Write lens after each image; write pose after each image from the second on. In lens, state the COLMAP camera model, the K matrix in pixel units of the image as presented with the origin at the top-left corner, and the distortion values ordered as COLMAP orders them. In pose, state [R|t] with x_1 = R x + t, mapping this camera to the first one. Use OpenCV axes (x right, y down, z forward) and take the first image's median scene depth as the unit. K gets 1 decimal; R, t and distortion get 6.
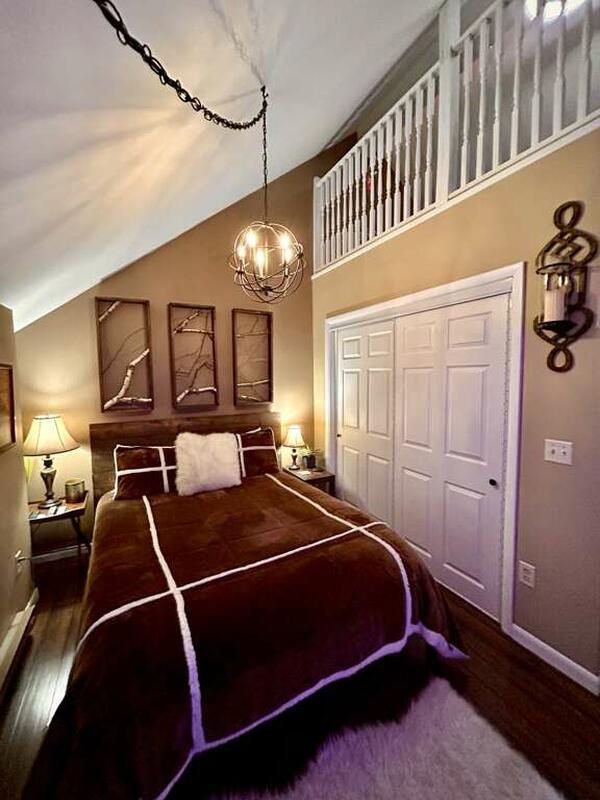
lens RADIAL K [[323.6, 0, 296.4], [0, 323.6, 399.1], [0, 0, 1]] dist [-0.000421, -0.000755]
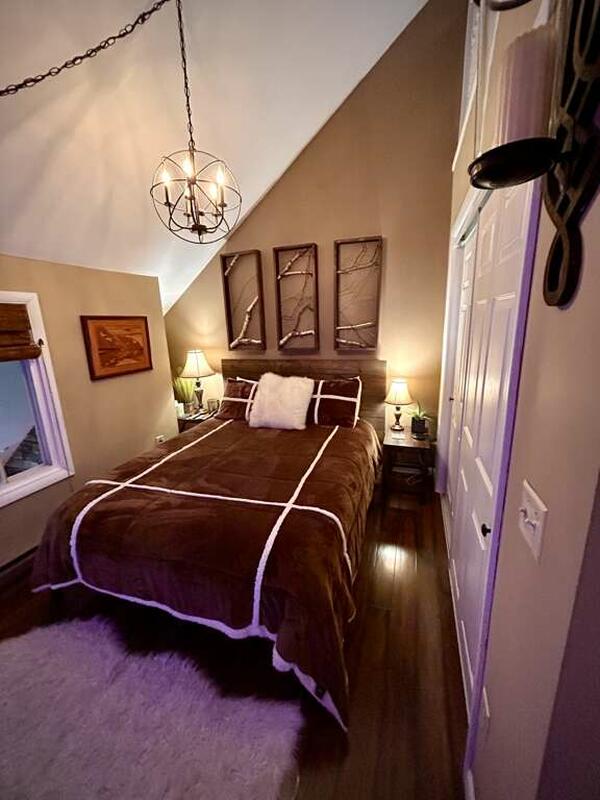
lens RADIAL K [[323.6, 0, 299.8], [0, 323.6, 397.0], [0, 0, 1]] dist [-0.000421, -0.000755]
pose [[0.679784, 0.158596, -0.716059, 0.507081], [-0.025268, 0.980824, 0.193250, -0.030734], [0.732977, -0.113274, 0.670756, 0.312086]]
